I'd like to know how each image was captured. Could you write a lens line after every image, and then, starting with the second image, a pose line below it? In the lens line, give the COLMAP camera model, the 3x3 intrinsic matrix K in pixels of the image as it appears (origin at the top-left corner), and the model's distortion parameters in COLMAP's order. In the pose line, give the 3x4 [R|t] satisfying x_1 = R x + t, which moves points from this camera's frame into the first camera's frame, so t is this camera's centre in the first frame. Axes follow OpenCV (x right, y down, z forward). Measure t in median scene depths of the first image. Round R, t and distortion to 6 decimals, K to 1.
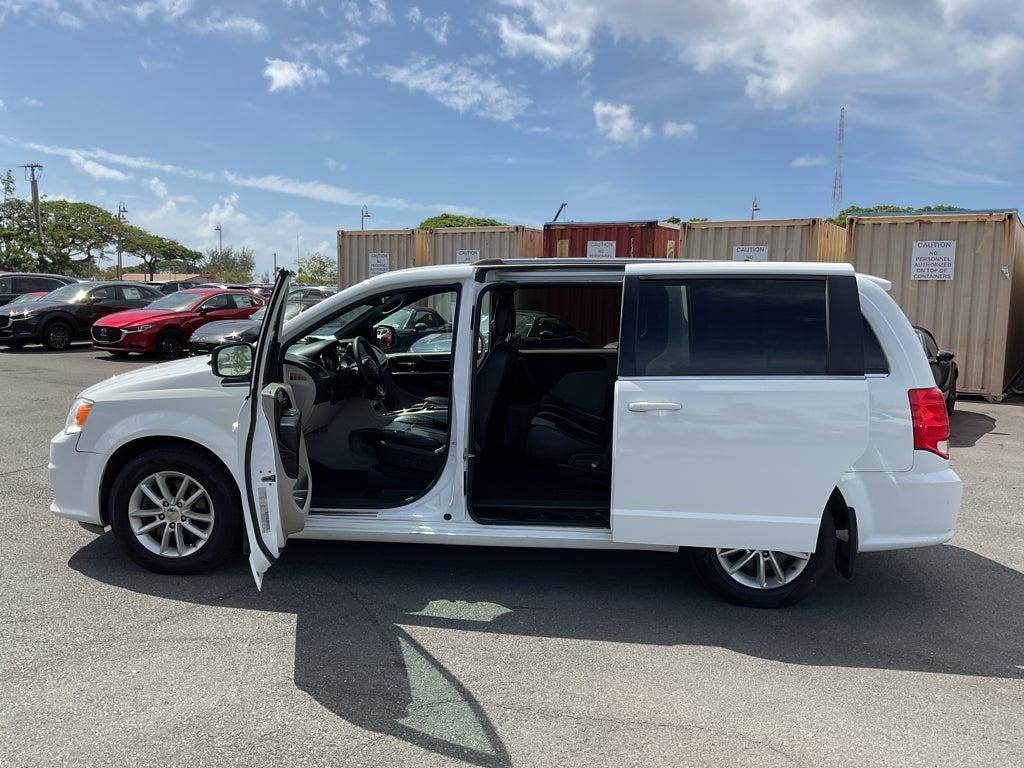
lens RADIAL K [[859.5, 0, 513.4], [0, 859.5, 388.0], [0, 0, 1]] dist [0.046078, -0.086150]
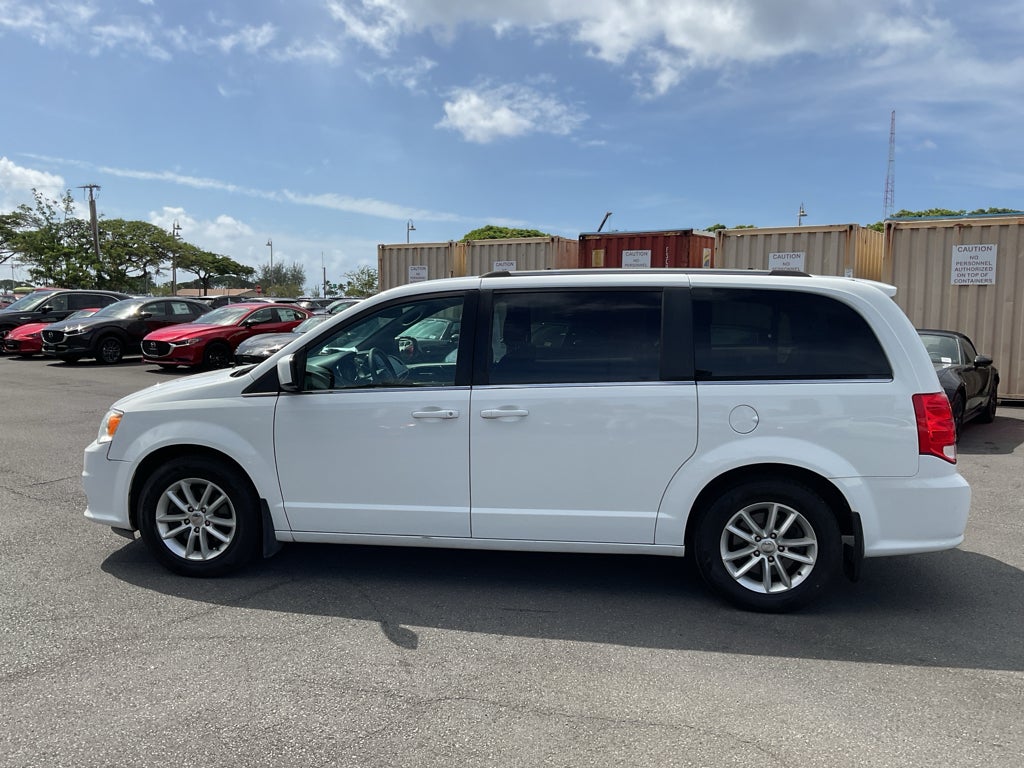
lens RADIAL K [[859.5, 0, 514.9], [0, 859.5, 385.0], [0, 0, 1]] dist [0.046078, -0.086150]
pose [[0.998478, -0.007919, -0.054576, 0.036441], [0.007085, 0.999855, -0.015459, 0.001771], [0.054691, 0.015049, 0.998390, -0.019470]]
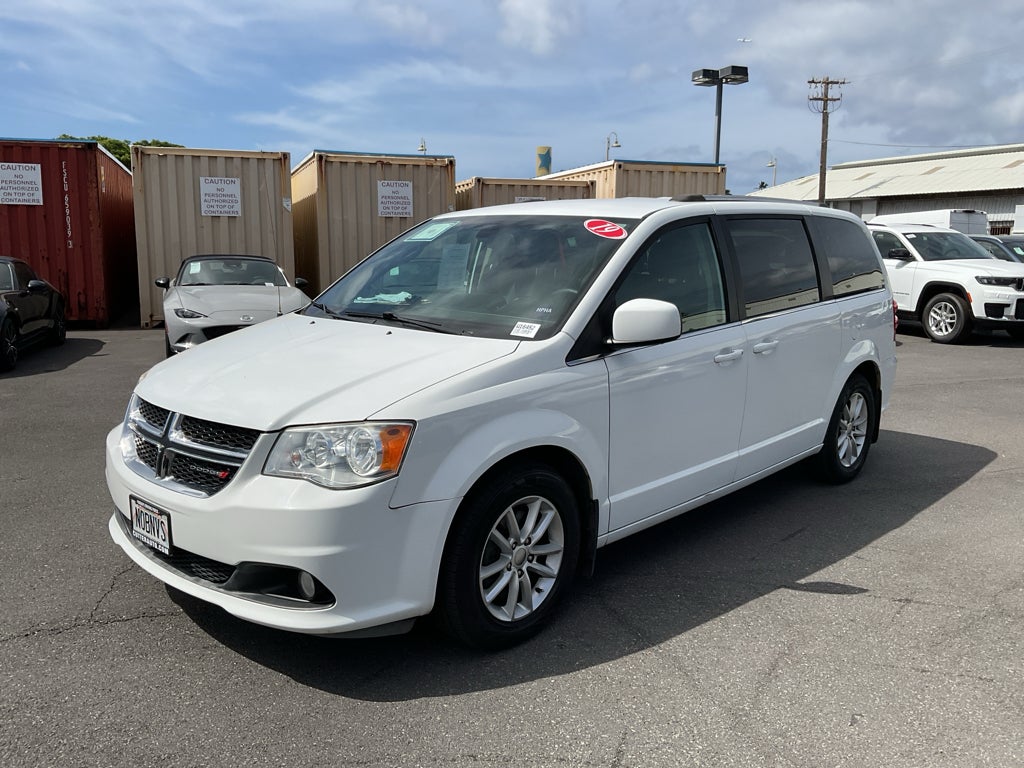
lens RADIAL K [[859.5, 0, 513.0], [0, 859.5, 381.8], [0, 0, 1]] dist [0.046078, -0.086150]
pose [[0.608130, -0.145756, 0.780341, -0.696492], [0.093532, 0.989308, 0.111897, -0.054385], [-0.788308, 0.004939, 0.615261, 0.439570]]
